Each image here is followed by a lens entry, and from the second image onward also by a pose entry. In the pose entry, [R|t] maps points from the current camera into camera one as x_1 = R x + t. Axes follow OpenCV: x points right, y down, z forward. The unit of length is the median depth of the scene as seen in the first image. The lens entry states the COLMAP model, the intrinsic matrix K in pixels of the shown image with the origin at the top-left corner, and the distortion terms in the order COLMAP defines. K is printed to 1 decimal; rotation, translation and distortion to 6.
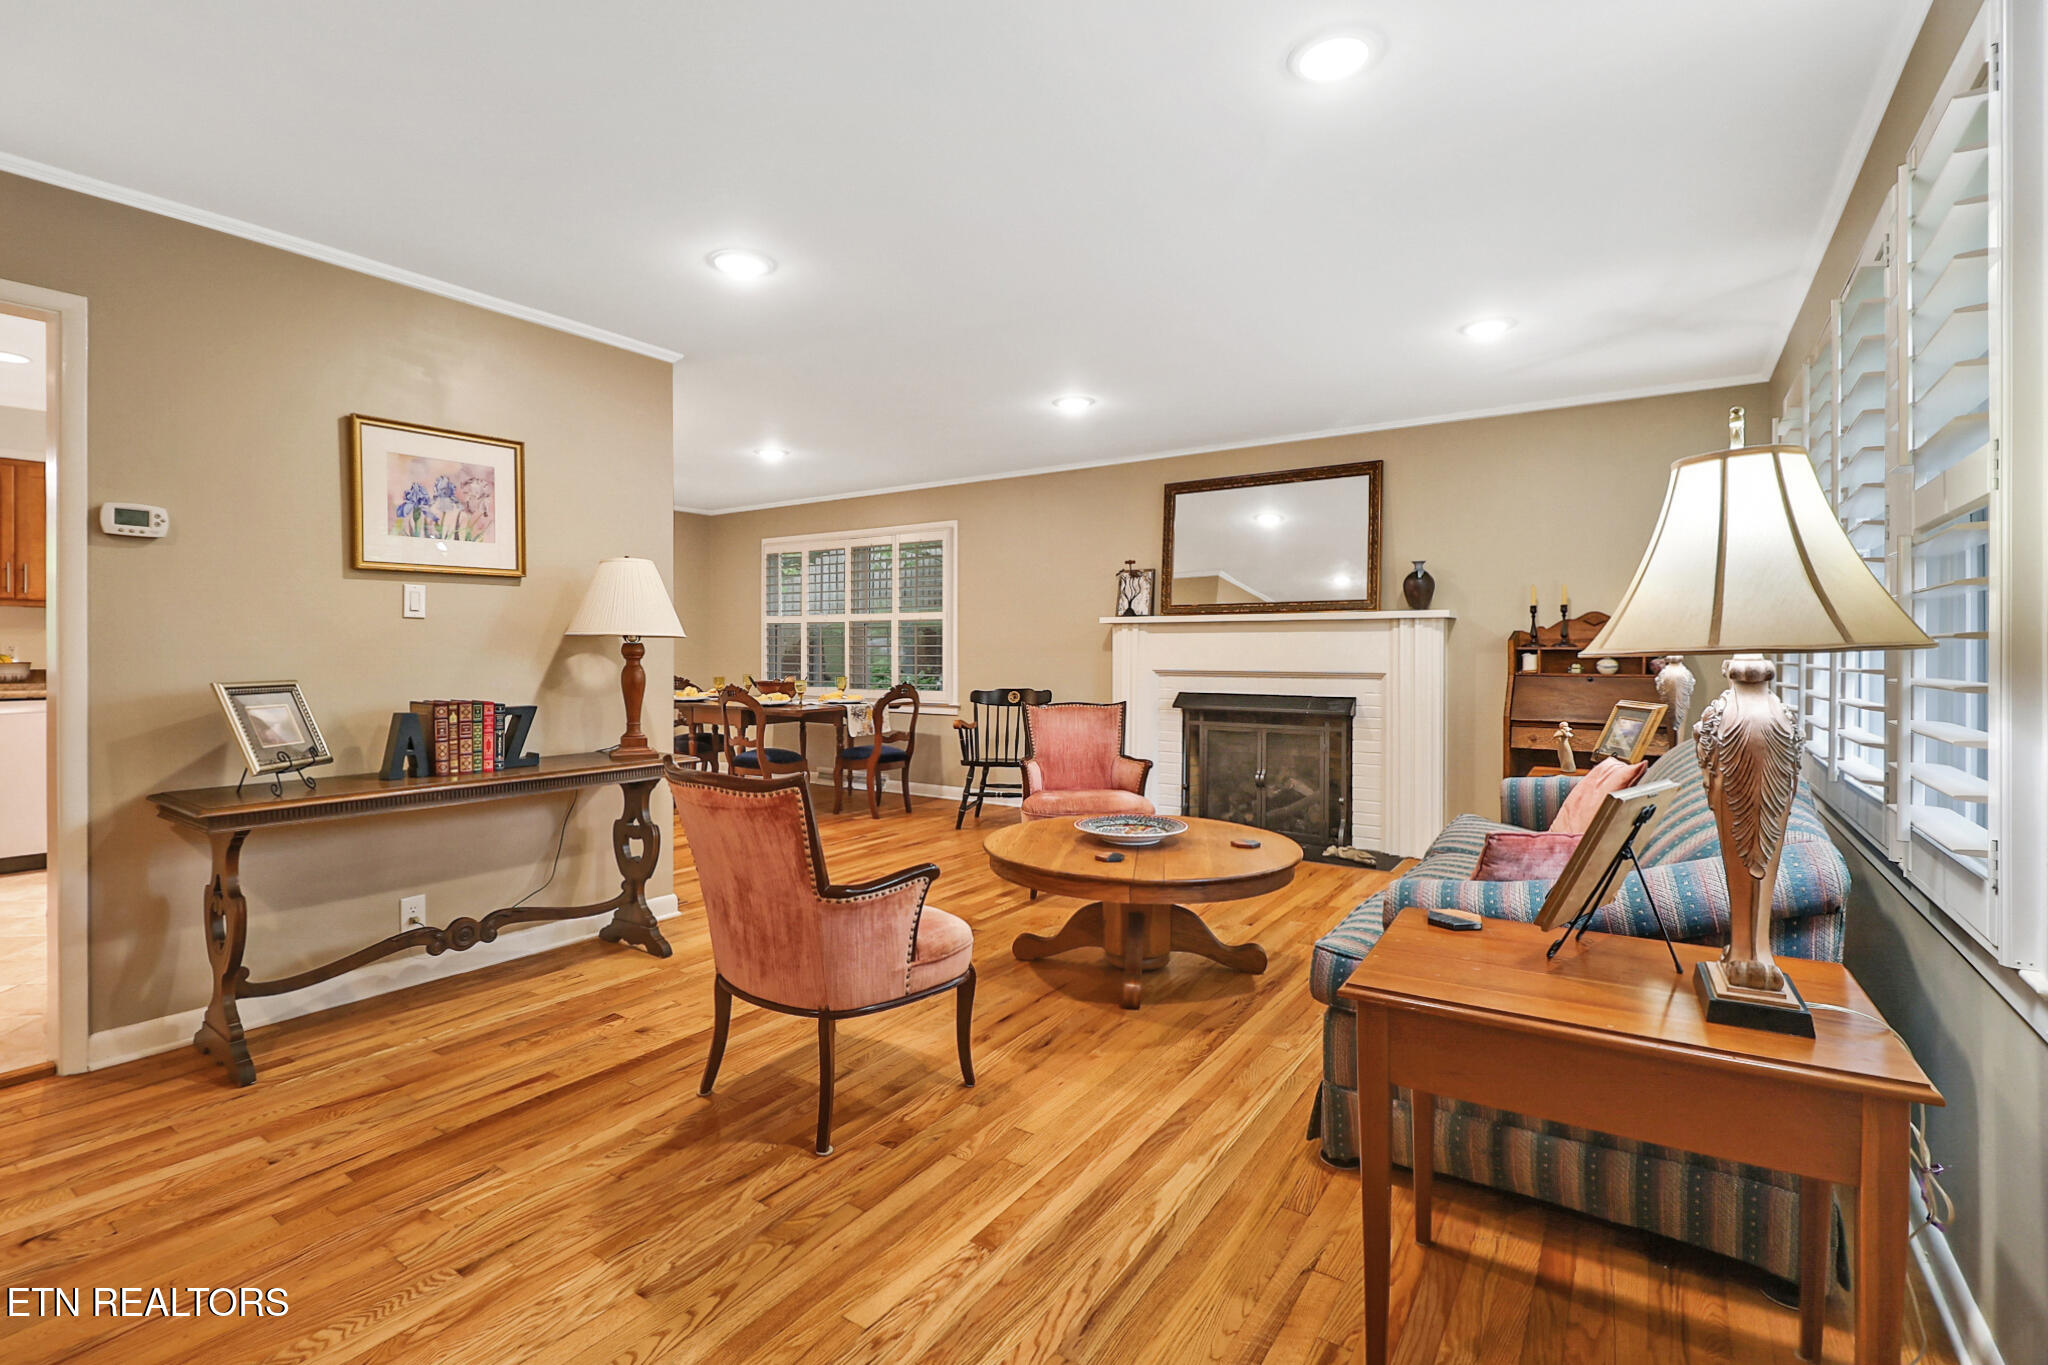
lens RADIAL K [[947.9, 0, 1006.4], [0, 947.9, 648.4], [0, 0, 1]] dist [0.013775, -0.020165]
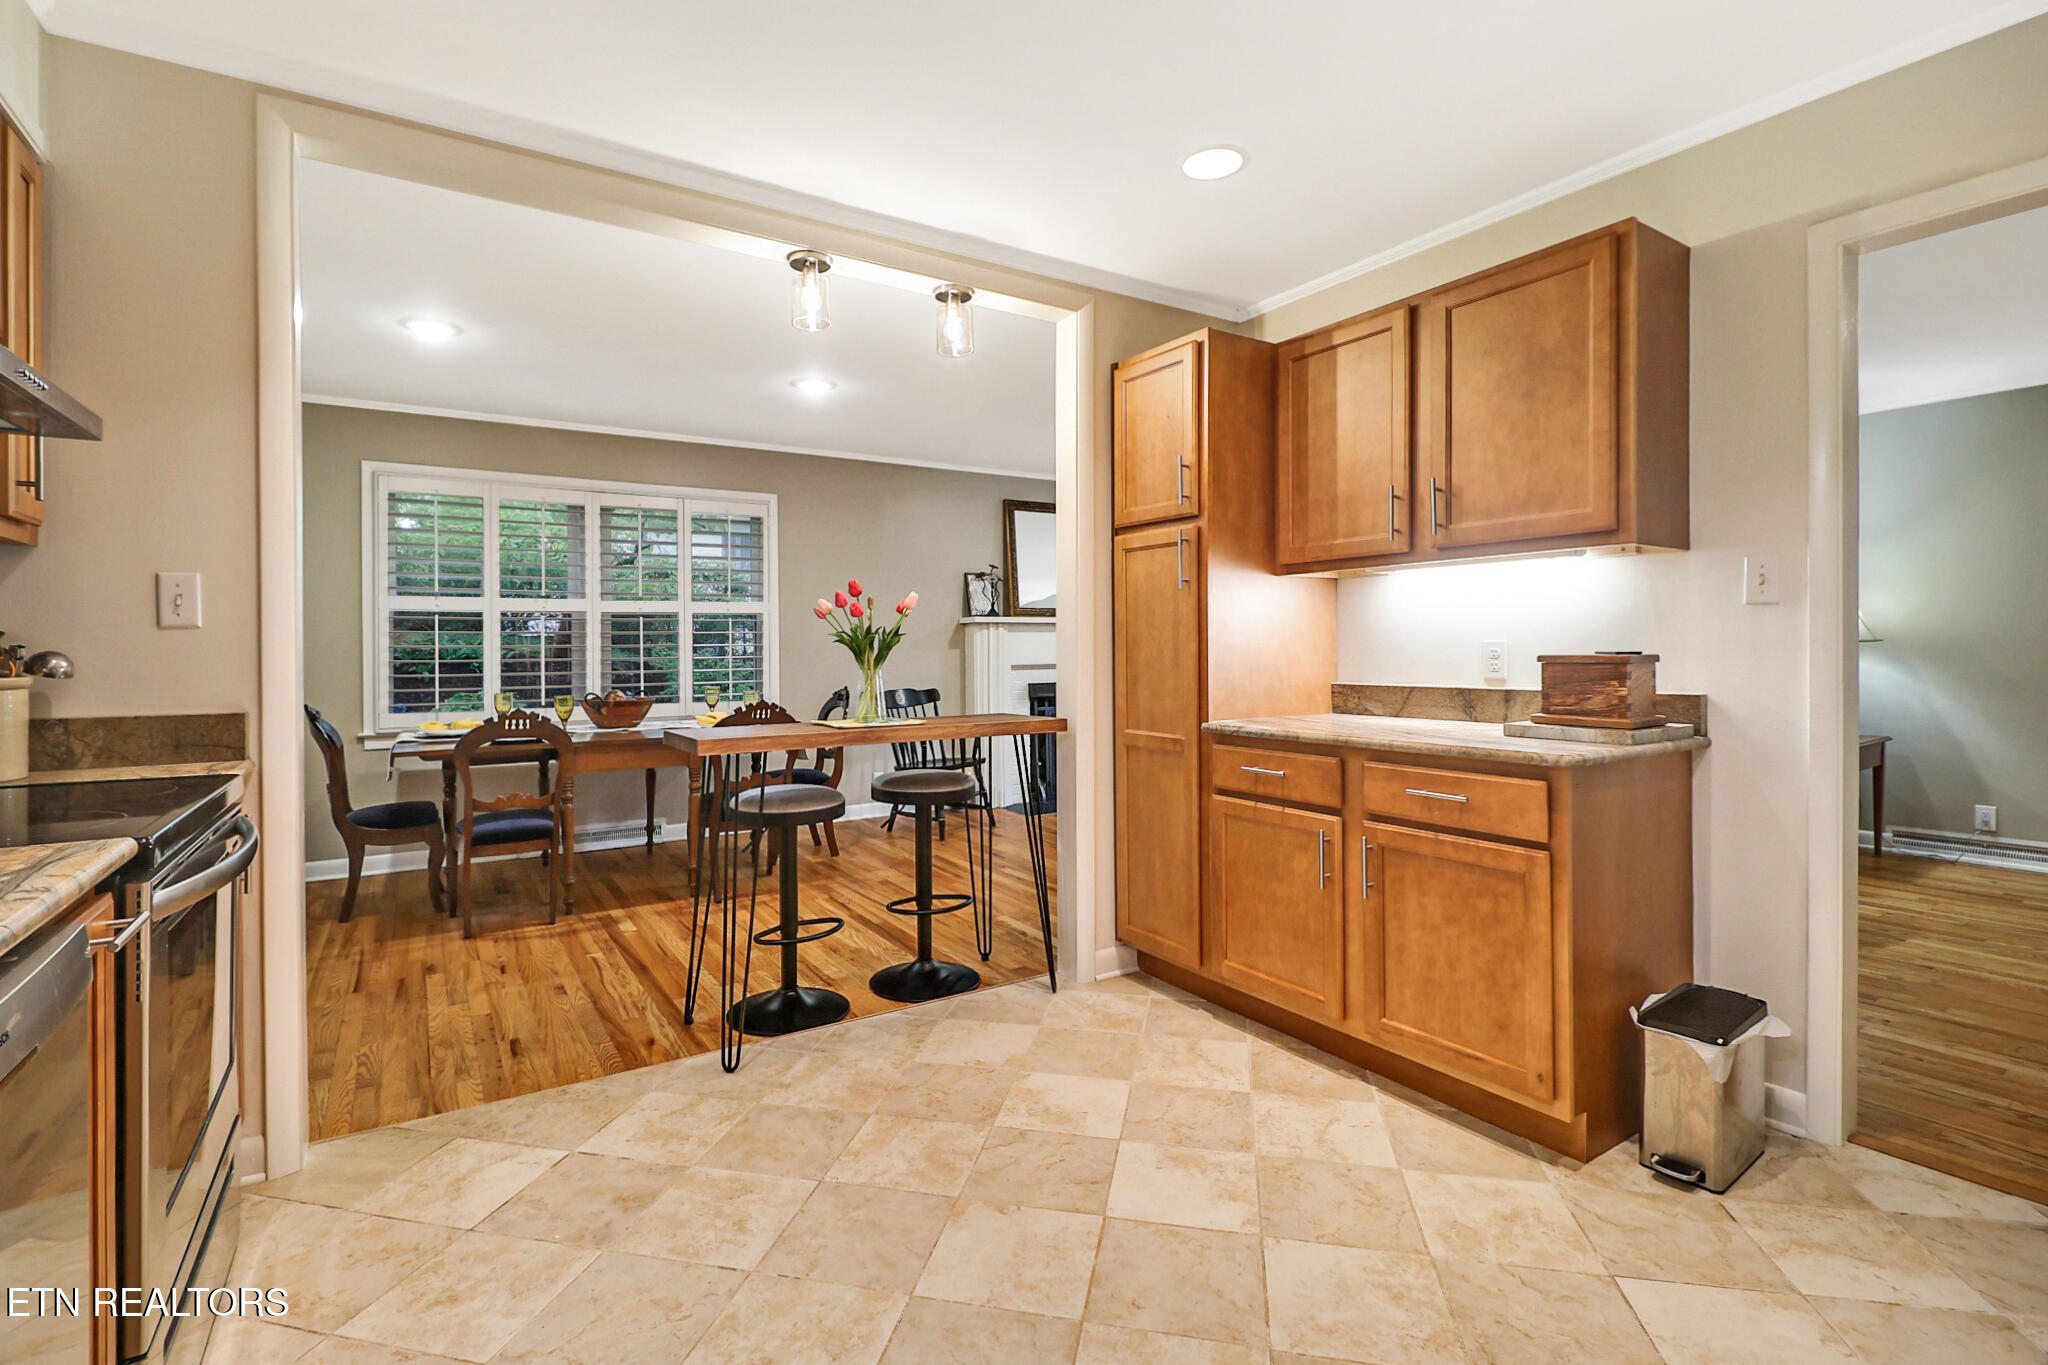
lens RADIAL K [[947.9, 0, 1006.4], [0, 947.9, 648.4], [0, 0, 1]] dist [0.013775, -0.020165]
pose [[0.400024, -0.007146, 0.916477, -0.802507], [0.006795, 0.999965, 0.004831, -0.003451], [-0.916479, 0.004295, 0.400059, 0.523458]]
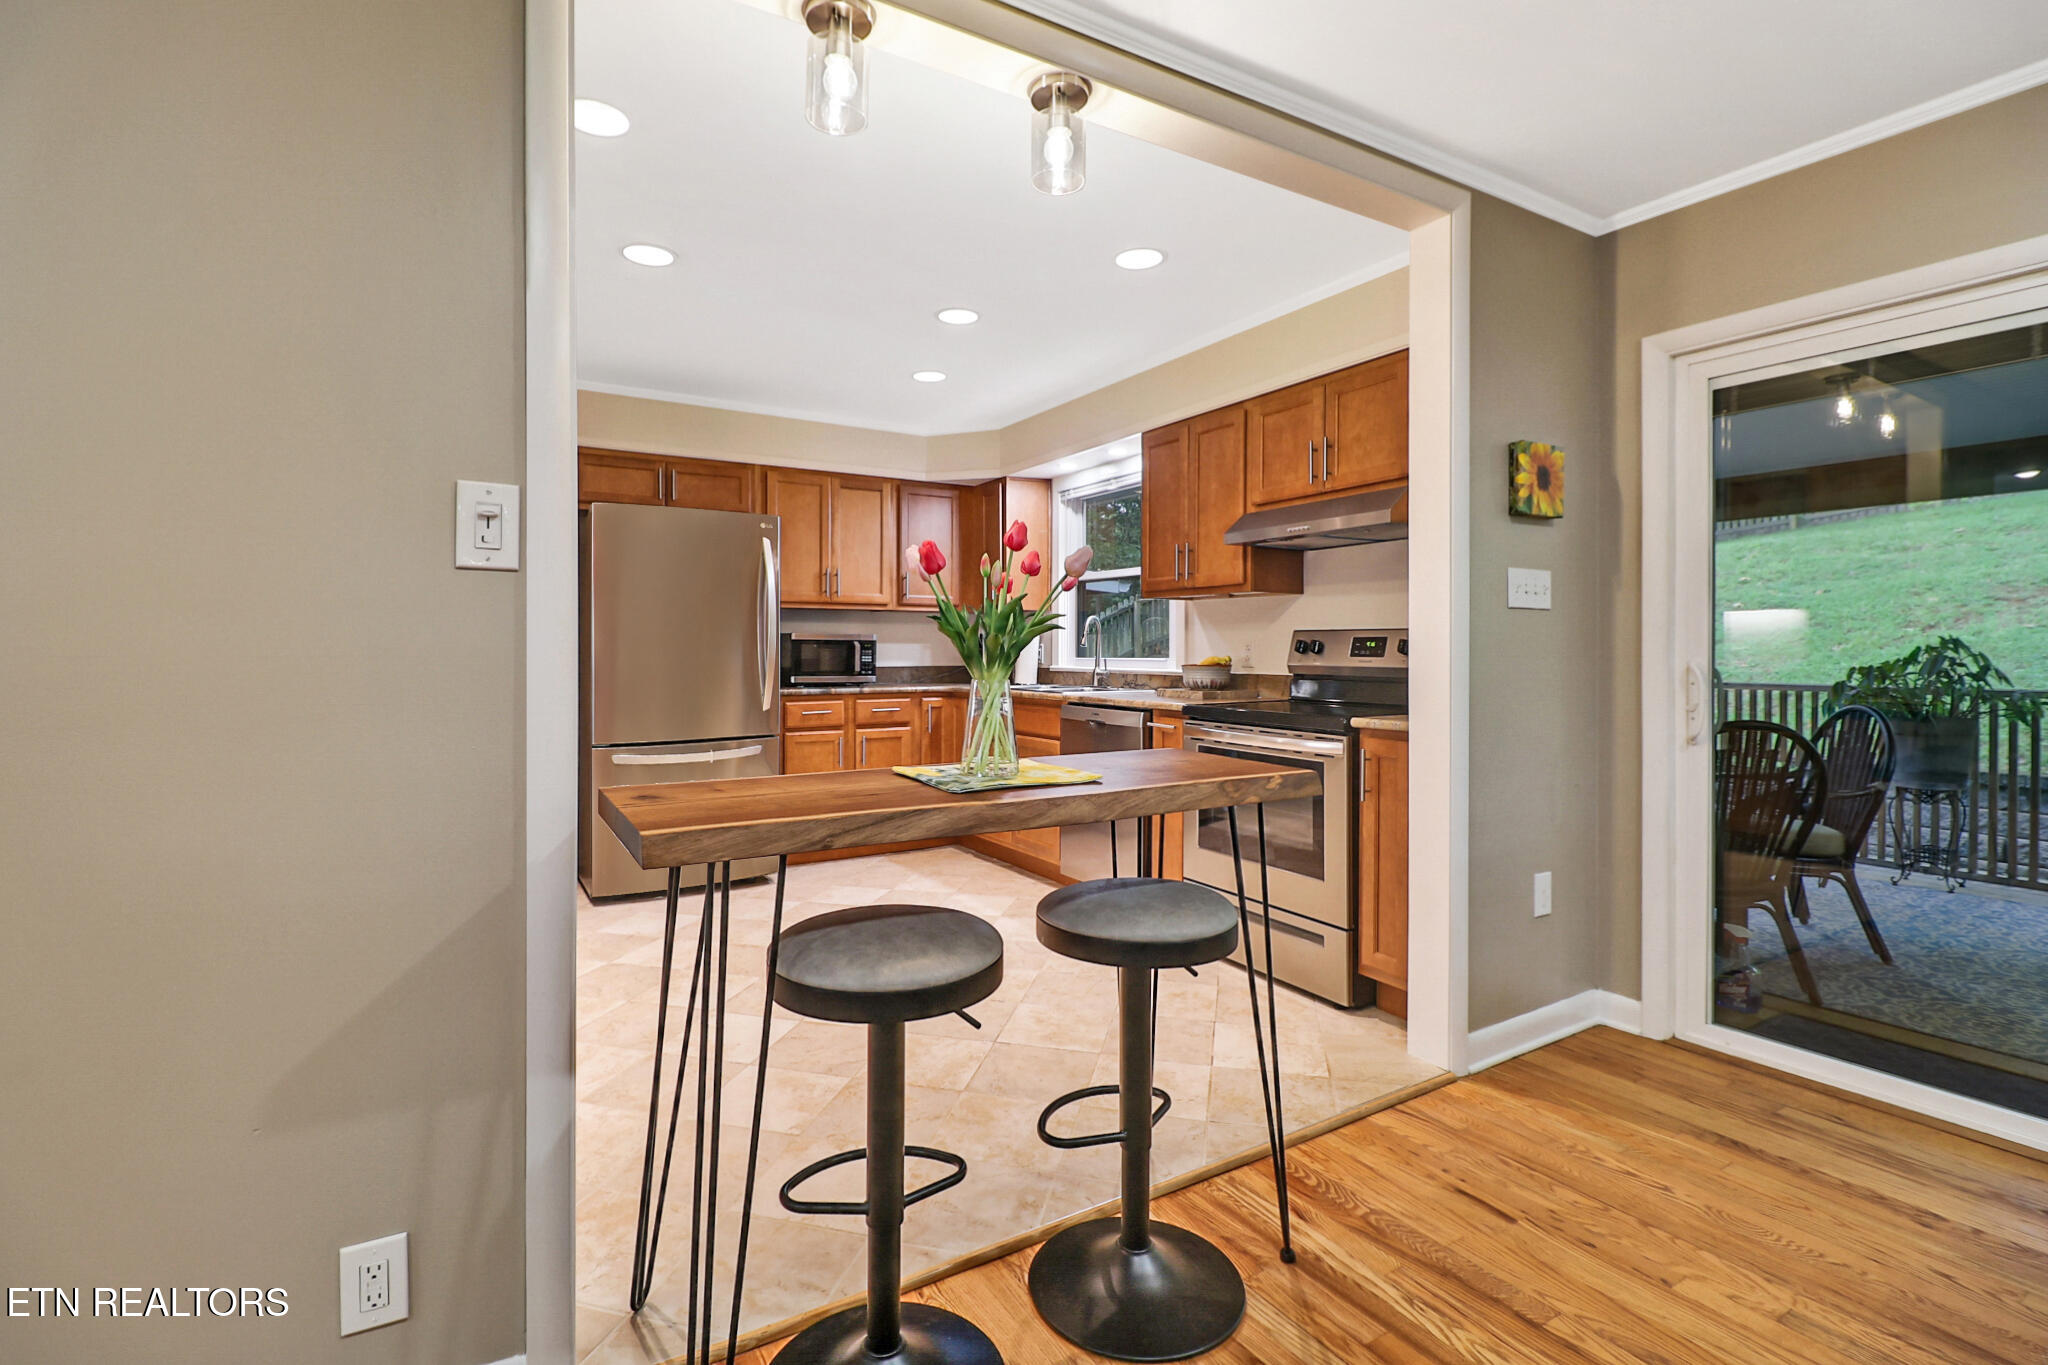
lens RADIAL K [[947.9, 0, 1006.4], [0, 947.9, 648.4], [0, 0, 1]] dist [0.013775, -0.020165]
pose [[-0.426409, -0.002843, -0.904526, -0.174342], [-0.000175, 0.999995, -0.003061, 0.001320], [0.904530, -0.001147, -0.426408, 0.883323]]
